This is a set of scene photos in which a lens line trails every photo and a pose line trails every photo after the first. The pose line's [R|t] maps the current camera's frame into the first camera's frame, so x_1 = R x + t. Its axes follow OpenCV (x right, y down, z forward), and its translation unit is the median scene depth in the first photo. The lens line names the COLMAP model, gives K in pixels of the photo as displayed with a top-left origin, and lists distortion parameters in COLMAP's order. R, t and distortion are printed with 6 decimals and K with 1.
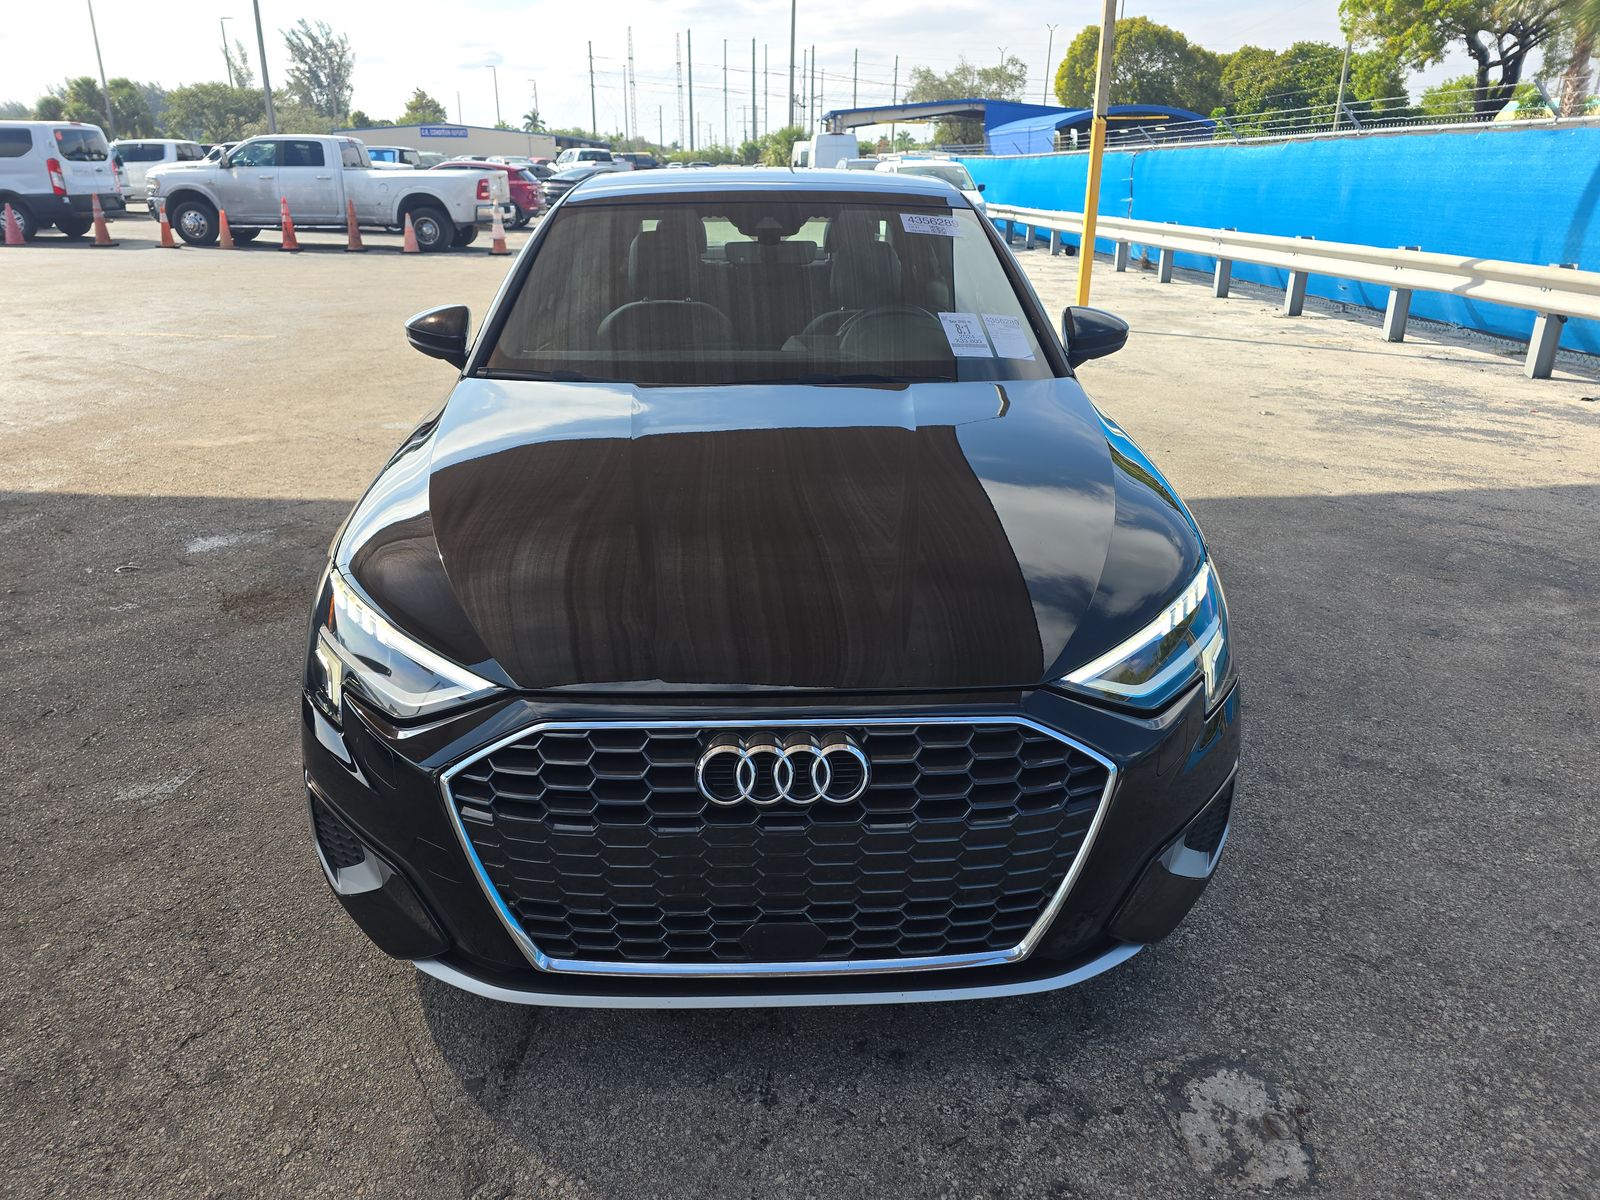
lens RADIAL K [[1125.2, 0, 800.0], [0, 1125.2, 600.0], [0, 0, 1]] dist [0.056678, -0.059812]
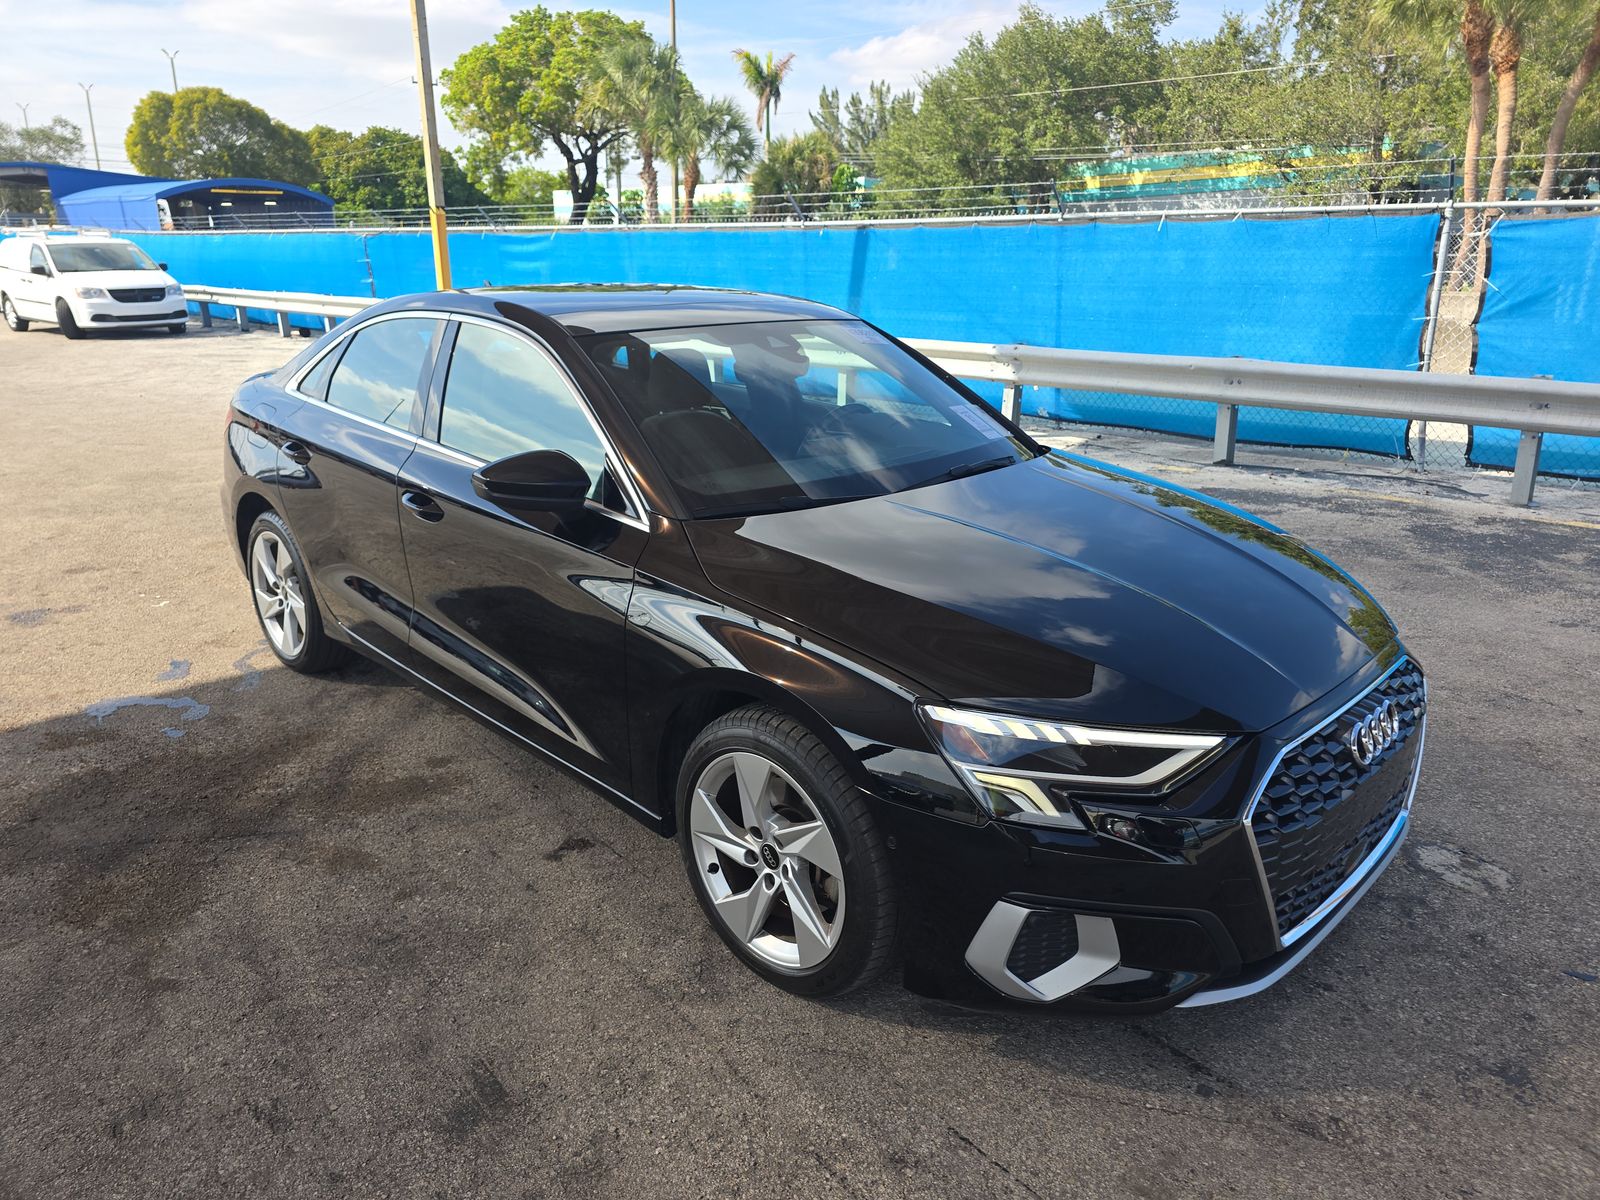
lens RADIAL K [[1148.8, 0, 800.0], [0, 1148.8, 600.0], [0, 0, 1]] dist [0.056657, -0.074552]
pose [[0.701160, -0.204895, 0.682929, -0.111881], [0.245520, 0.968625, 0.038537, -0.017465], [-0.669399, 0.140652, 0.729467, 0.030895]]
